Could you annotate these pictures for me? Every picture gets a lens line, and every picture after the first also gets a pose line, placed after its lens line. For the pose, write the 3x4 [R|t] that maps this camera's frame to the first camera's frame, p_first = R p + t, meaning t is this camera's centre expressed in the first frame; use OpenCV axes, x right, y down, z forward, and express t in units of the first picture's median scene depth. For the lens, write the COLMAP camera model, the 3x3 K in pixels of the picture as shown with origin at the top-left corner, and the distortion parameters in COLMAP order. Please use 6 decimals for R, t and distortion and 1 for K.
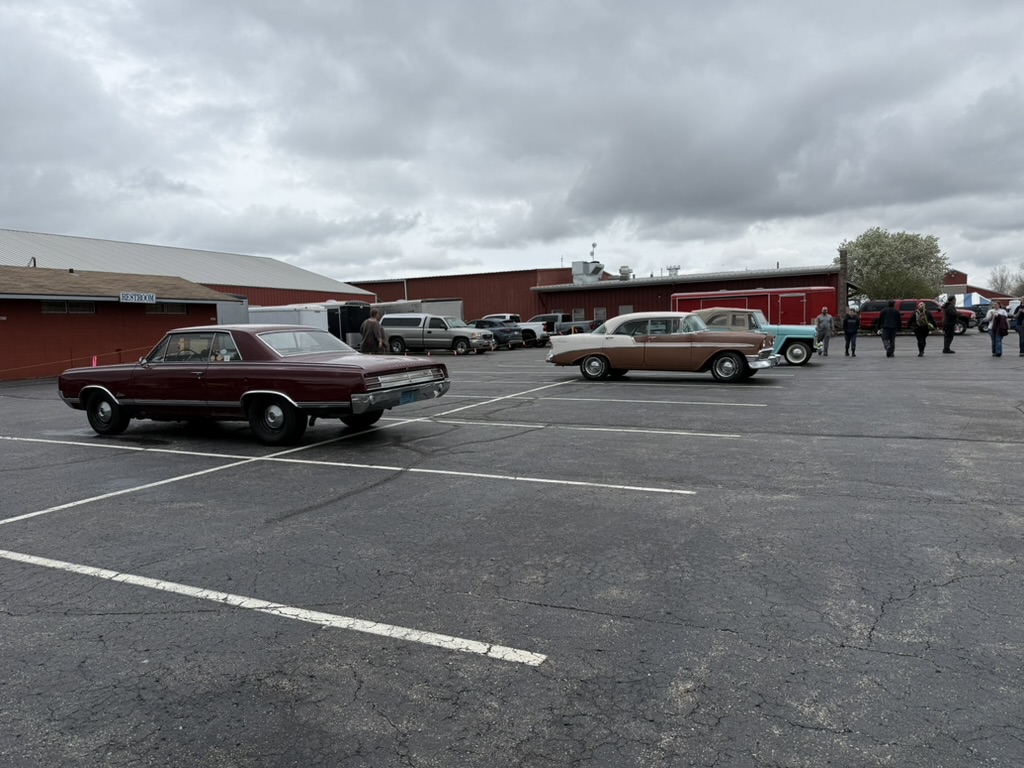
lens RADIAL K [[713.0, 0, 515.4], [0, 713.0, 401.6], [0, 0, 1]] dist [0.172266, -0.359827]
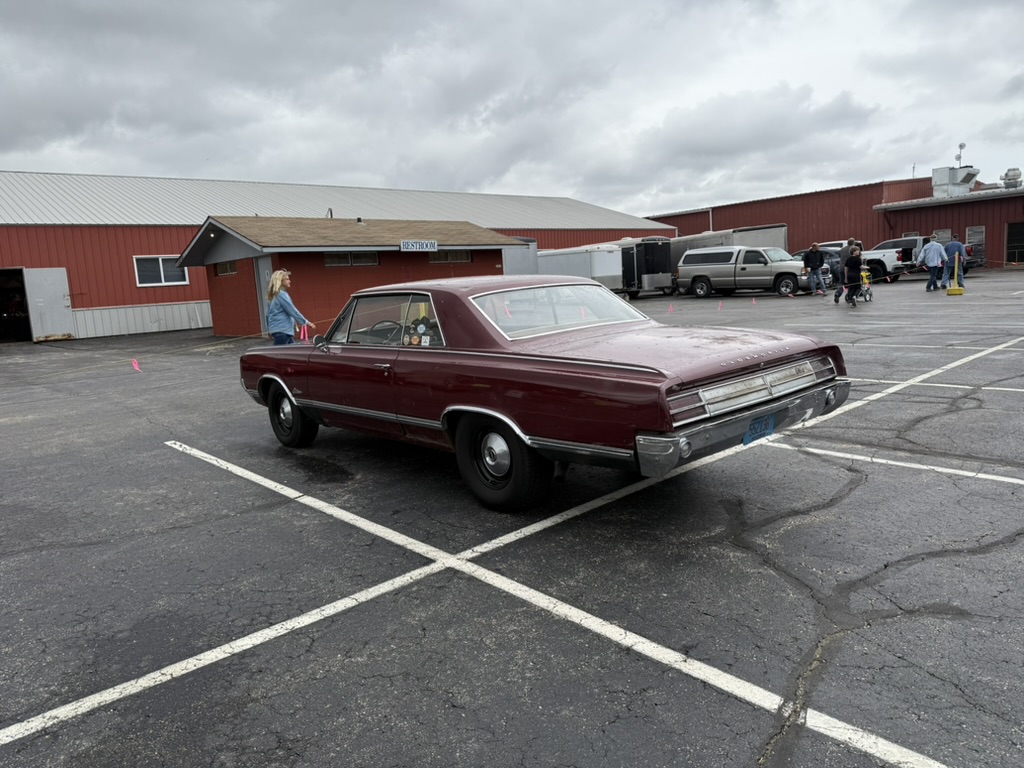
lens RADIAL K [[720.3, 0, 512.0], [0, 720.3, 384.0], [0, 0, 1]] dist [0.060825, -0.082147]
pose [[0.917116, 0.024343, -0.397876, -0.031629], [-0.000435, 0.998194, 0.060069, -0.016957], [0.398620, -0.054917, 0.915471, 0.144911]]
